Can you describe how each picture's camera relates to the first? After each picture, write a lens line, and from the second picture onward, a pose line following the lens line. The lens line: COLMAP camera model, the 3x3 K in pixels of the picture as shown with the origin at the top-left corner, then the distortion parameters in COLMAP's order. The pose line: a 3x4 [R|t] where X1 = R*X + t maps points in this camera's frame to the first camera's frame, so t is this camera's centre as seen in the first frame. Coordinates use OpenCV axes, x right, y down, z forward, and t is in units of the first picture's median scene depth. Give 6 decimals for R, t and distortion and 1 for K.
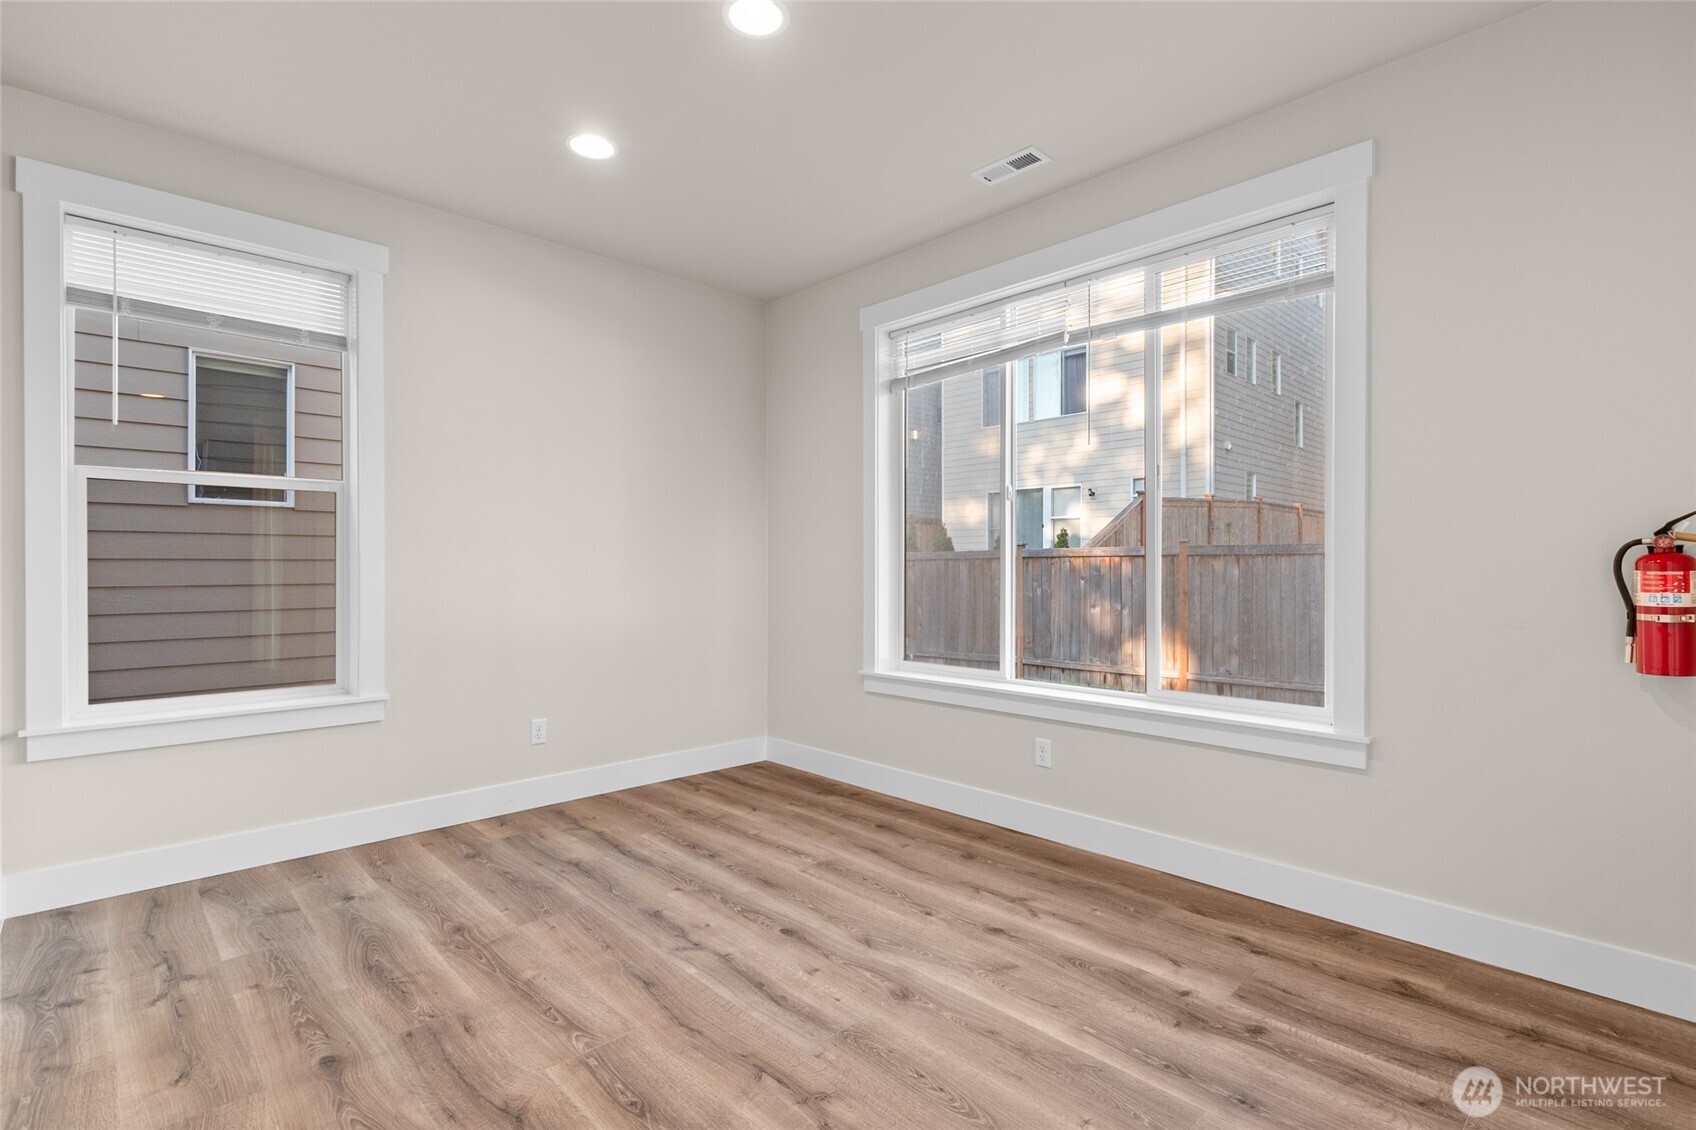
lens RADIAL K [[794.4, 0, 851.9], [0, 794.4, 571.7], [0, 0, 1]] dist [0.002072, -0.003178]
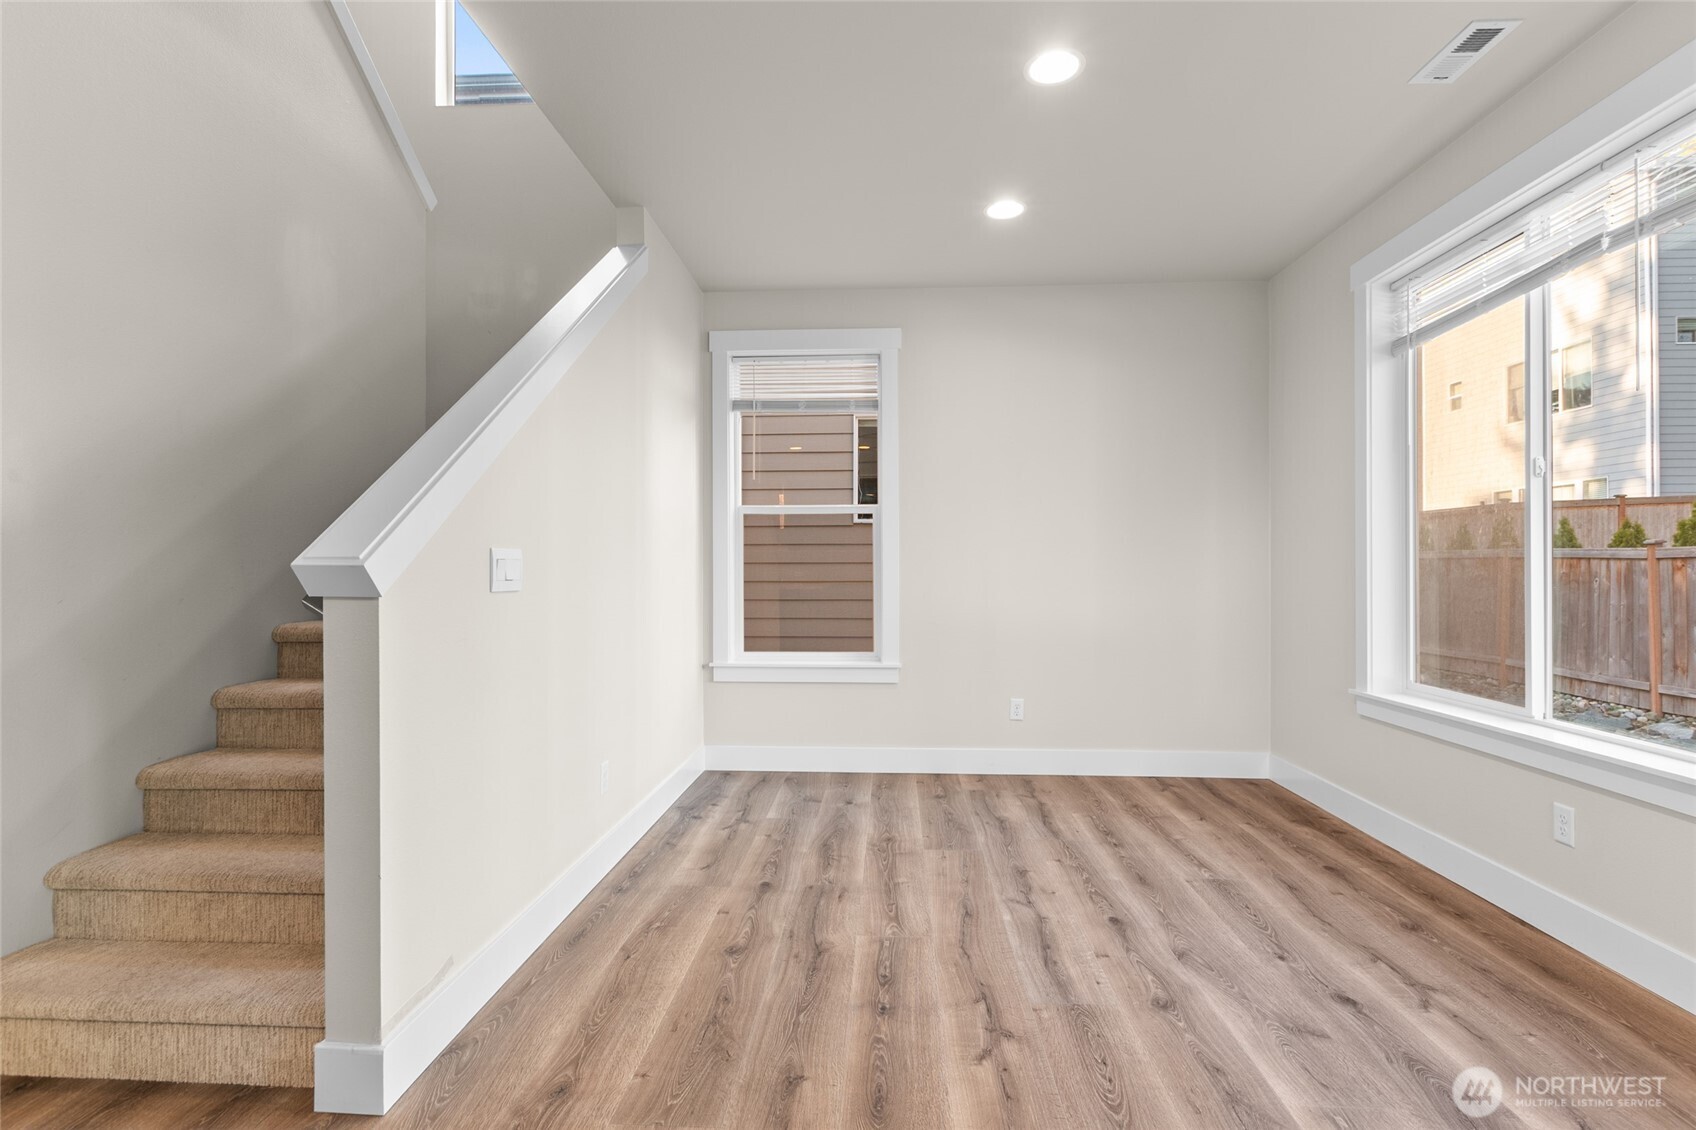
lens RADIAL K [[794.4, 0, 845.6], [0, 794.4, 567.2], [0, 0, 1]] dist [0.002072, -0.003178]
pose [[0.679965, -0.001112, -0.733244, 0.402526], [-0.004290, 0.999976, -0.005495, 0.001119], [0.733232, 0.006882, 0.679944, 0.035245]]
